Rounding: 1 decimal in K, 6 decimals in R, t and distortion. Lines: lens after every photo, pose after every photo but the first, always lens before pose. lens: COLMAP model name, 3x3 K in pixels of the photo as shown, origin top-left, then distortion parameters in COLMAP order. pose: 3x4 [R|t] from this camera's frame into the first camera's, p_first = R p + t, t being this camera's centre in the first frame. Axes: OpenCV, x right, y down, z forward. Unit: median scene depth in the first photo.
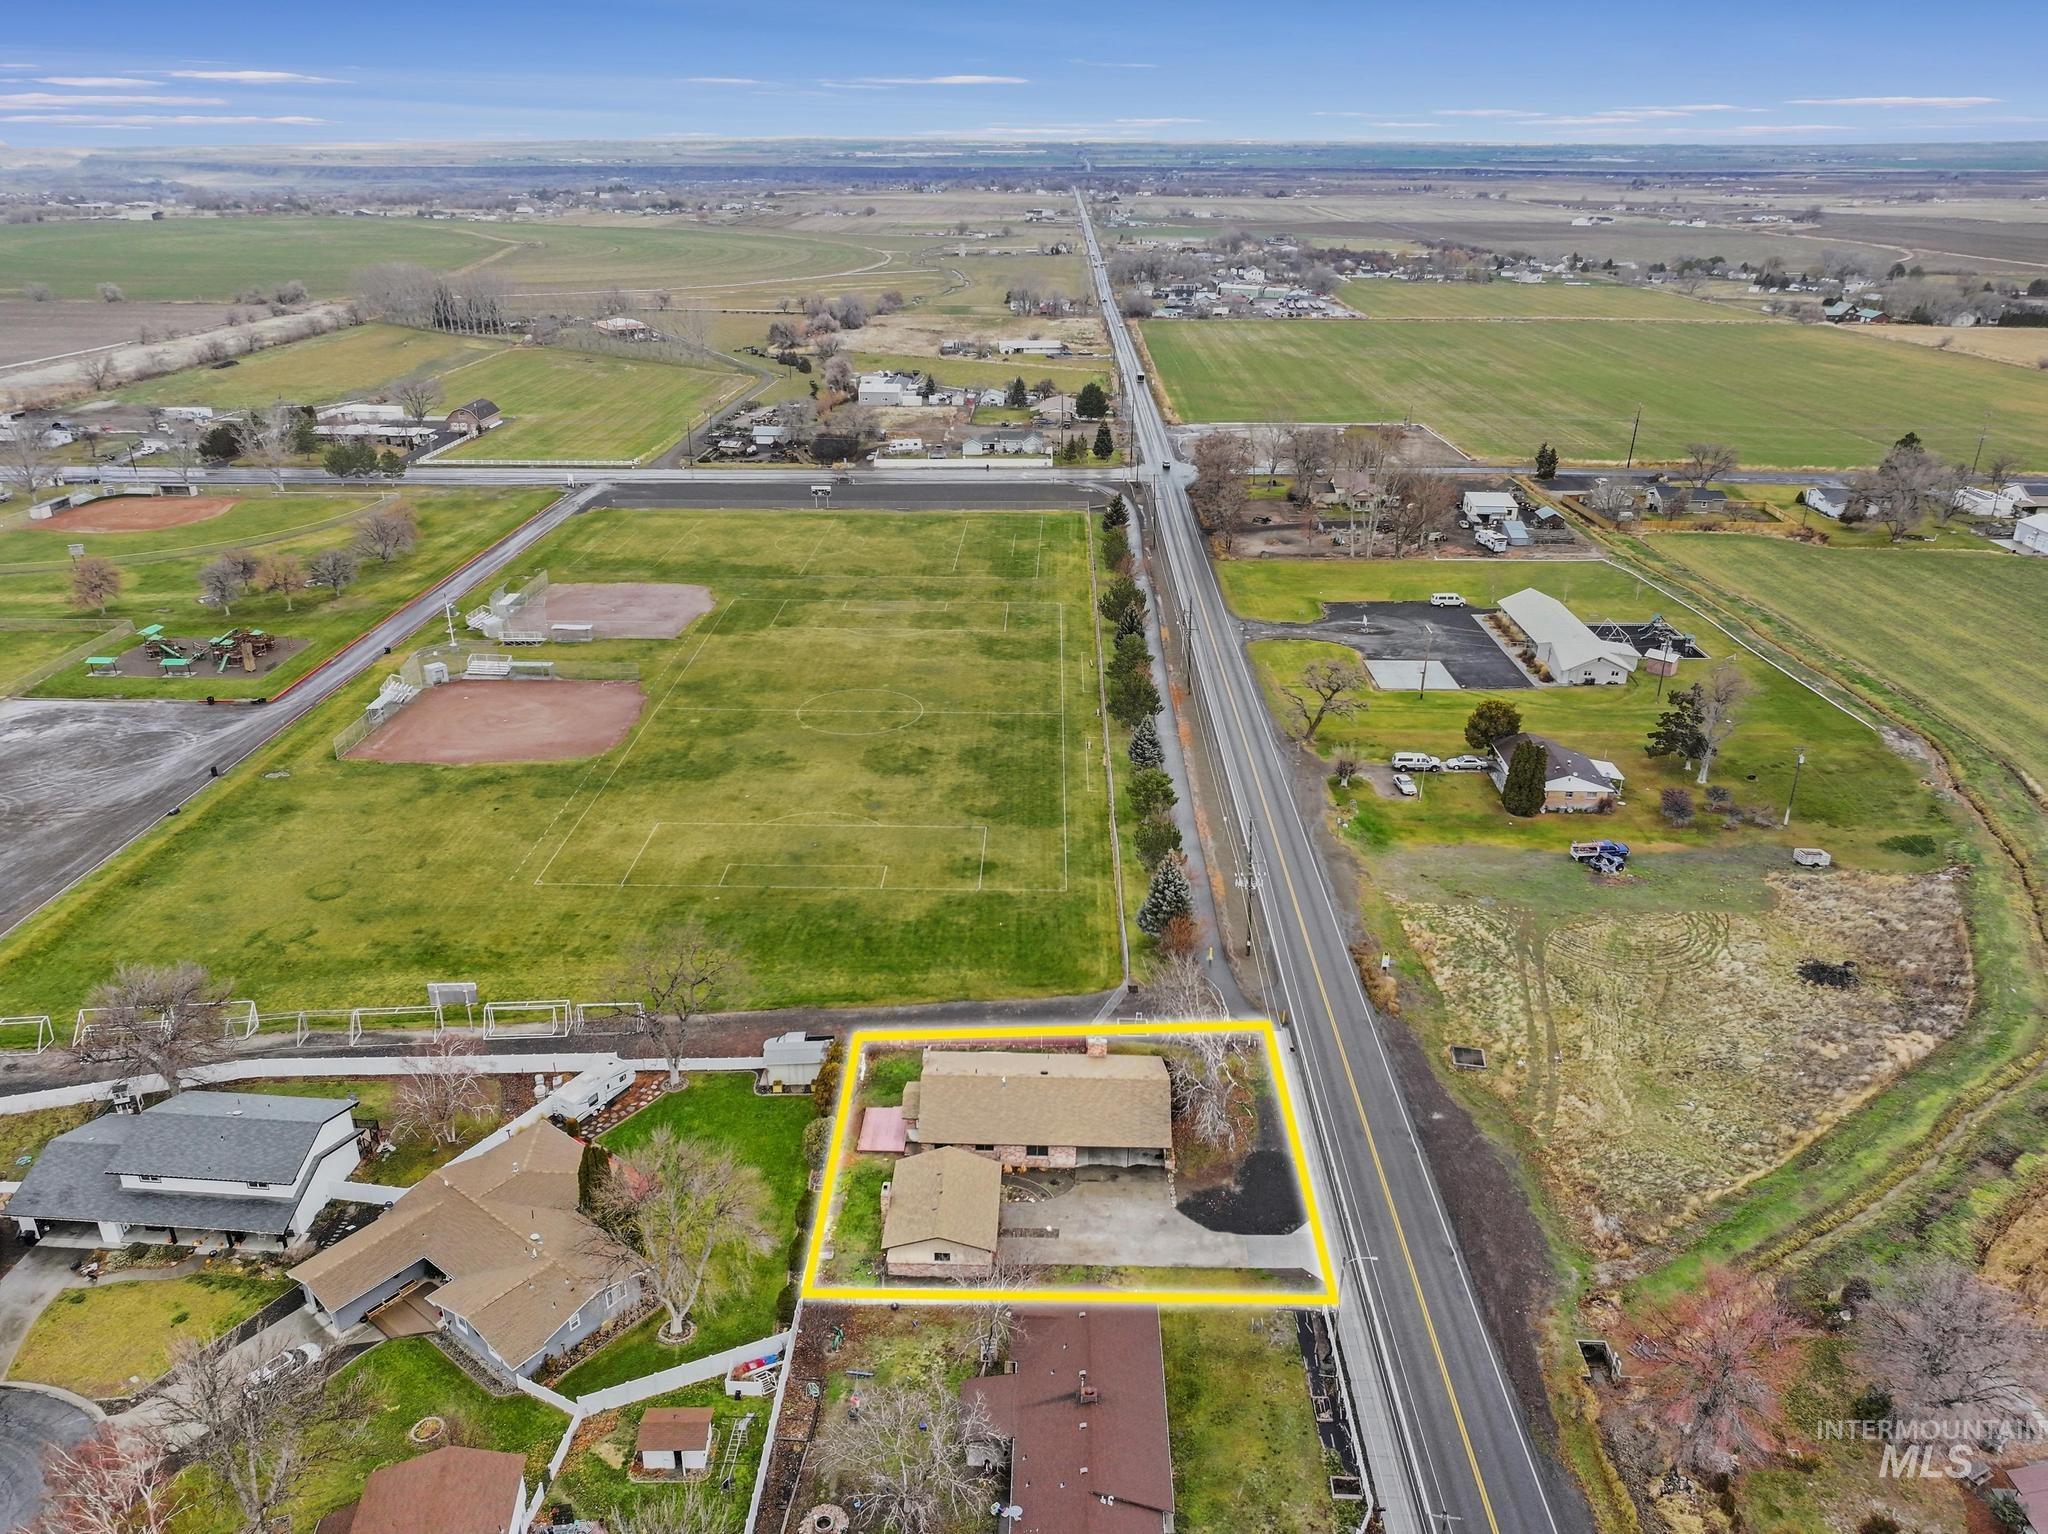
lens RADIAL K [[1409.9, 0, 1024.0], [0, 1409.9, 767.0], [0, 0, 1]] dist [0.002362, 0.002497]
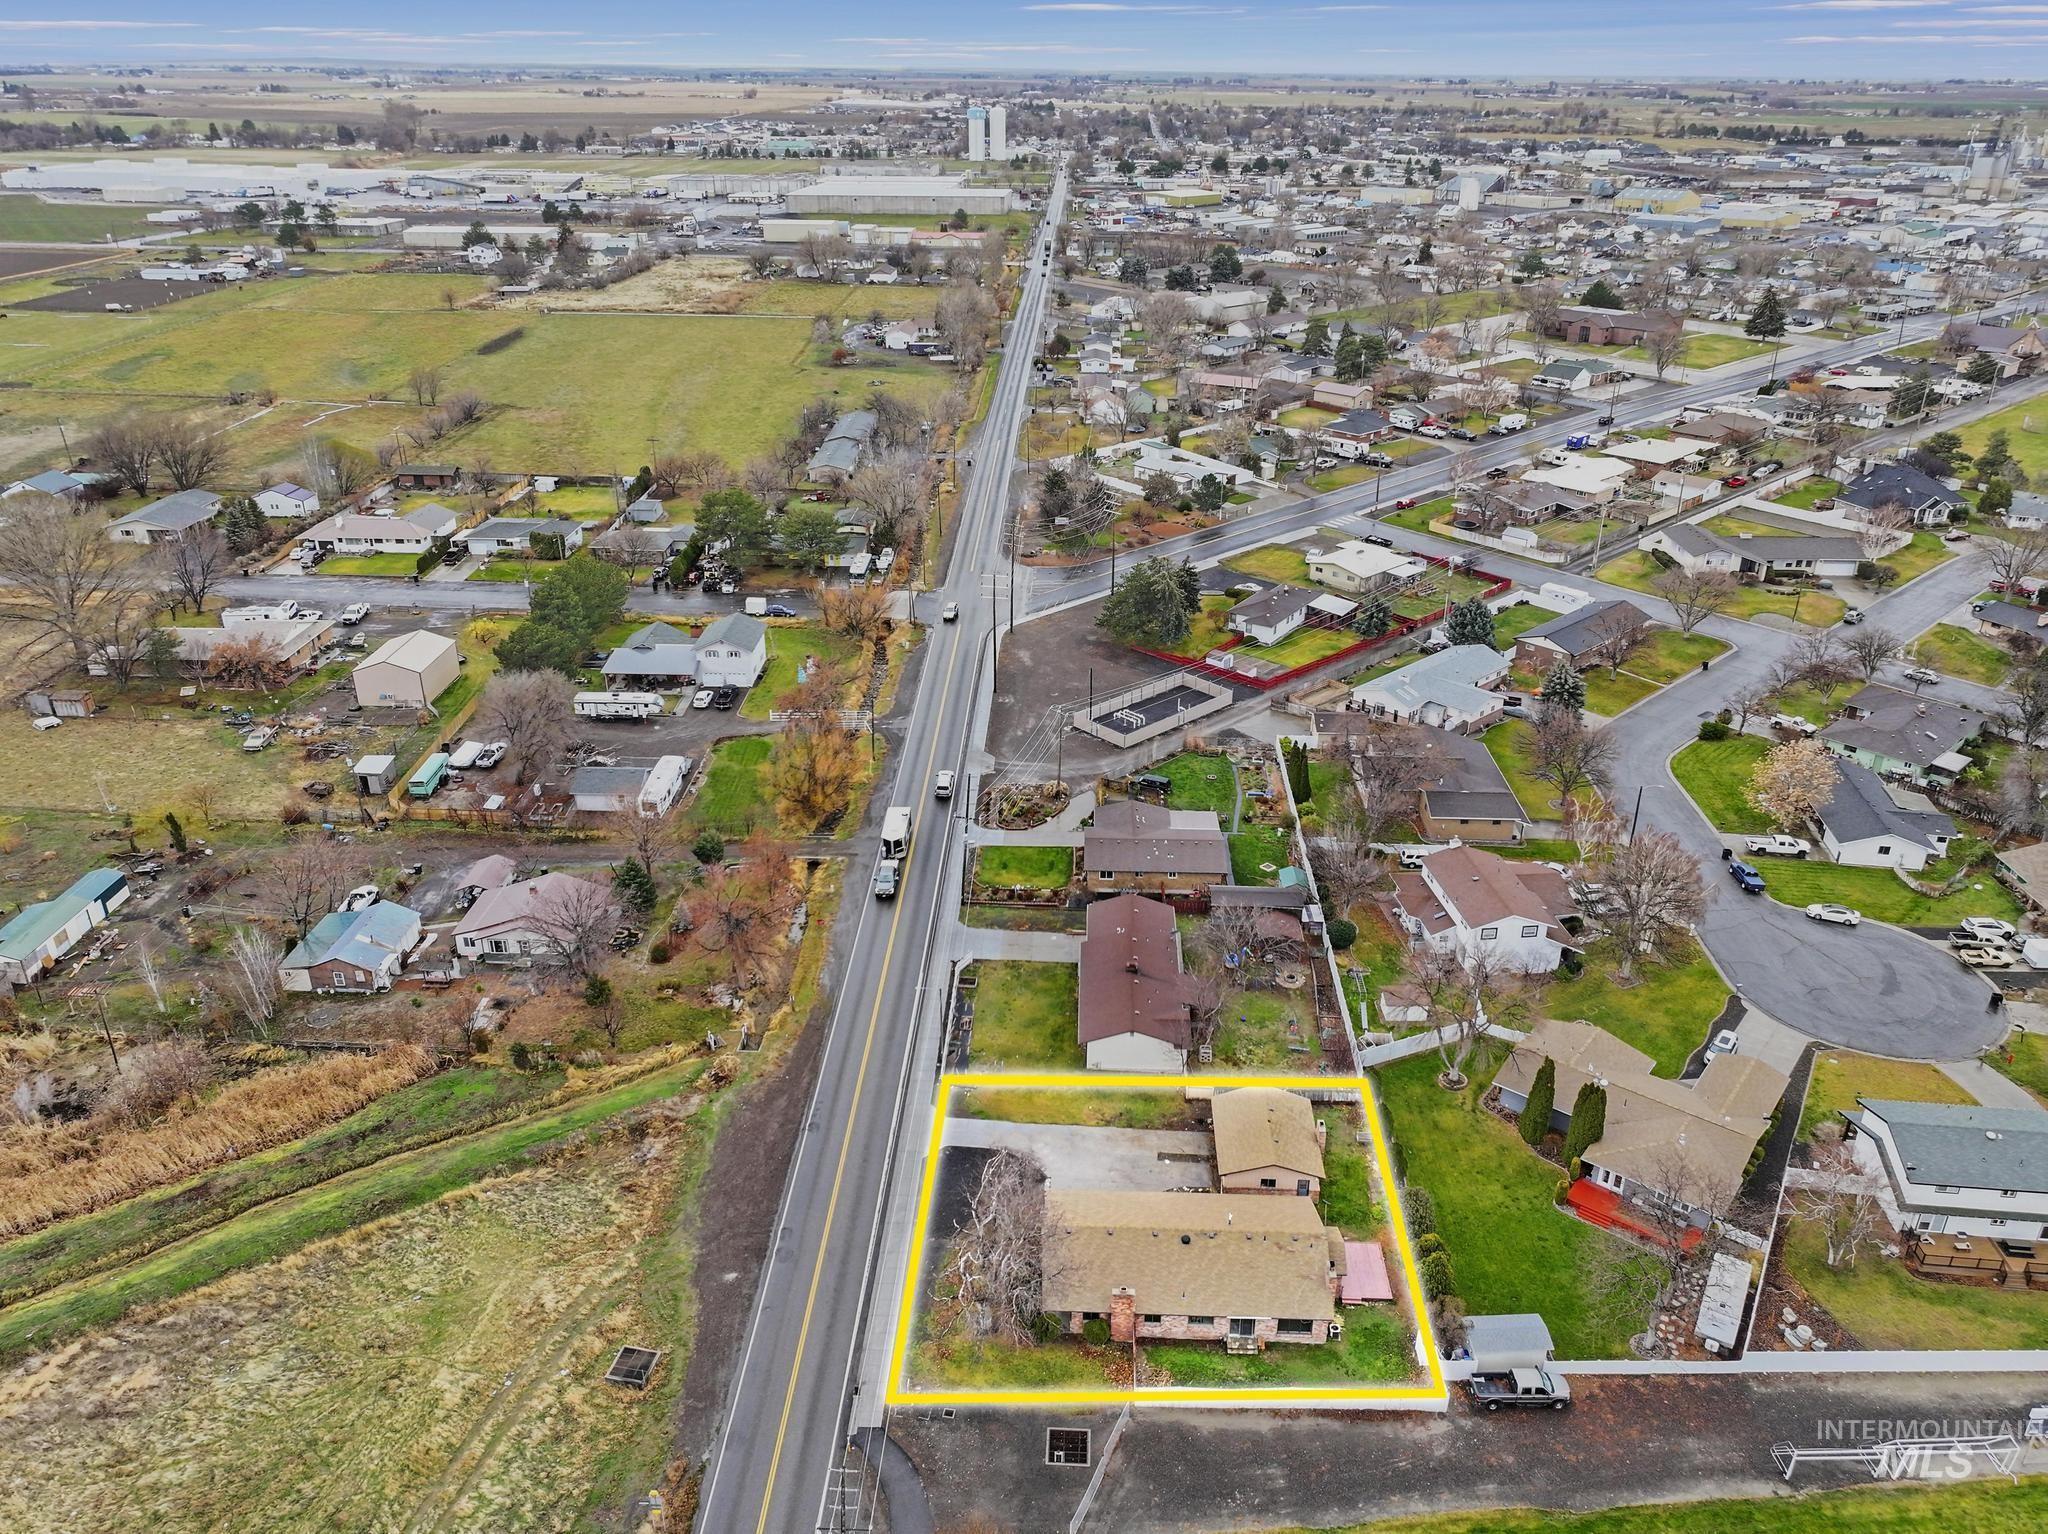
lens RADIAL K [[1440.1, 0, 1030.3], [0, 1440.1, 769.3], [0, 0, 1]] dist [0.002573, 0.004708]
pose [[-0.999773, -0.018231, 0.011059, 0.078600], [-0.003205, 0.641243, 0.767331, -0.481372], [-0.021080, 0.767122, -0.641155, 1.007020]]
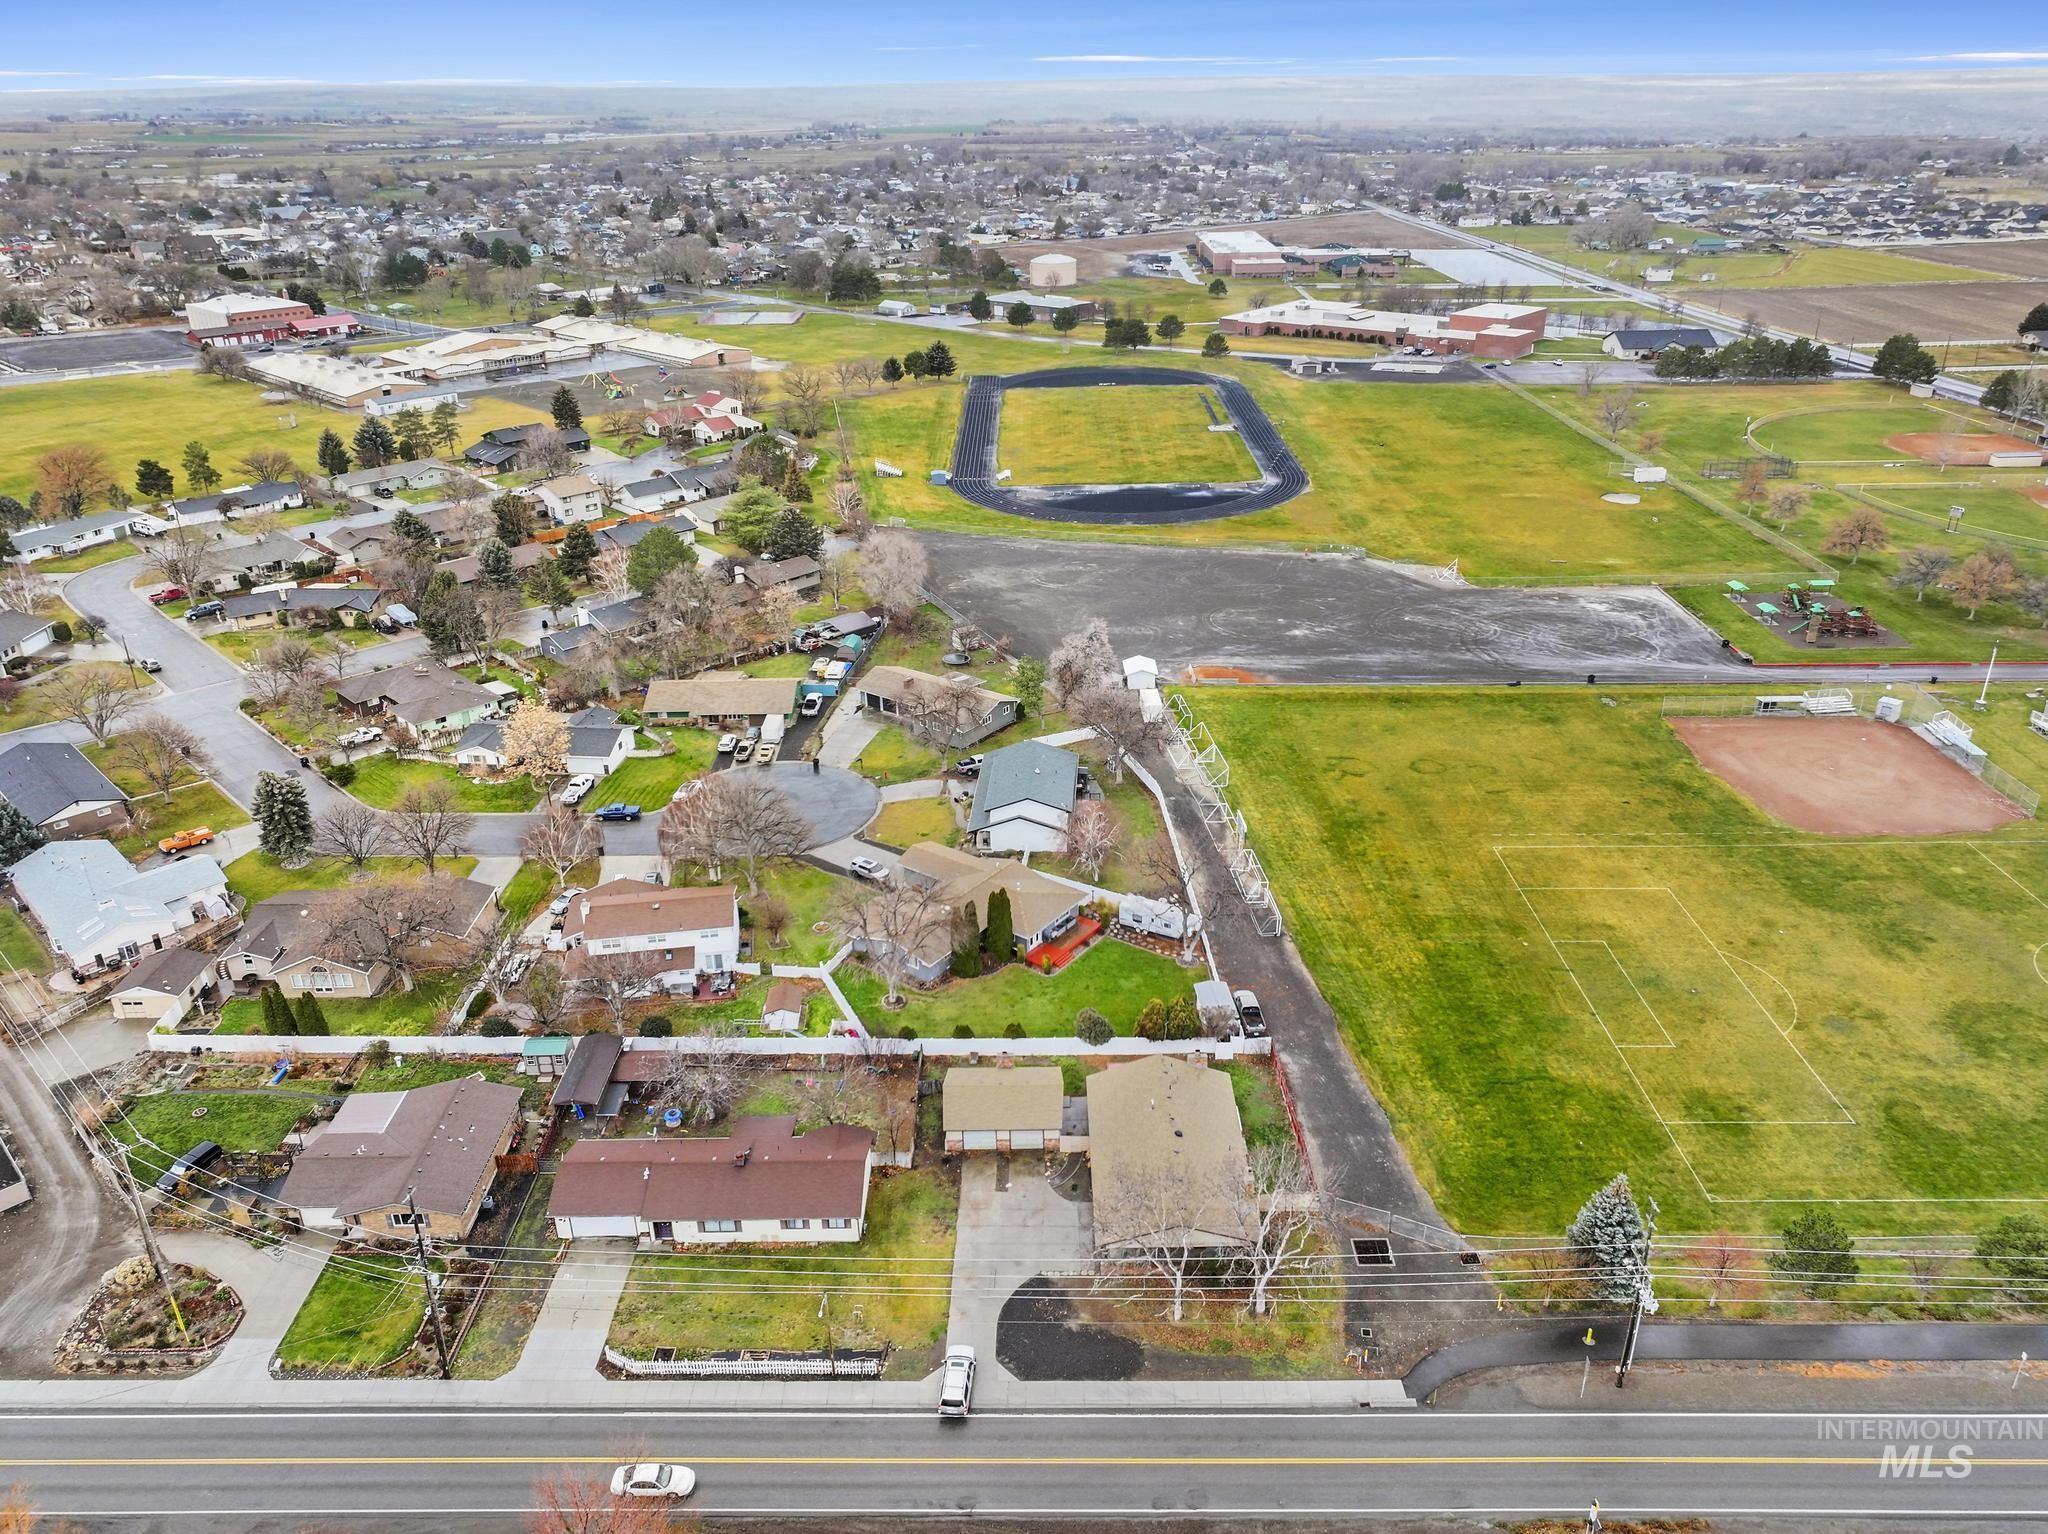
lens RADIAL K [[1479.7, 0, 1039.4], [0, 1479.7, 770.8], [0, 0, 1]] dist [0.002921, 0.008867]
pose [[0.025739, 0.414380, -0.909740, 0.603717], [-0.395330, 0.840077, 0.371464, -0.234665], [0.918179, 0.350086, 0.185440, 0.485193]]
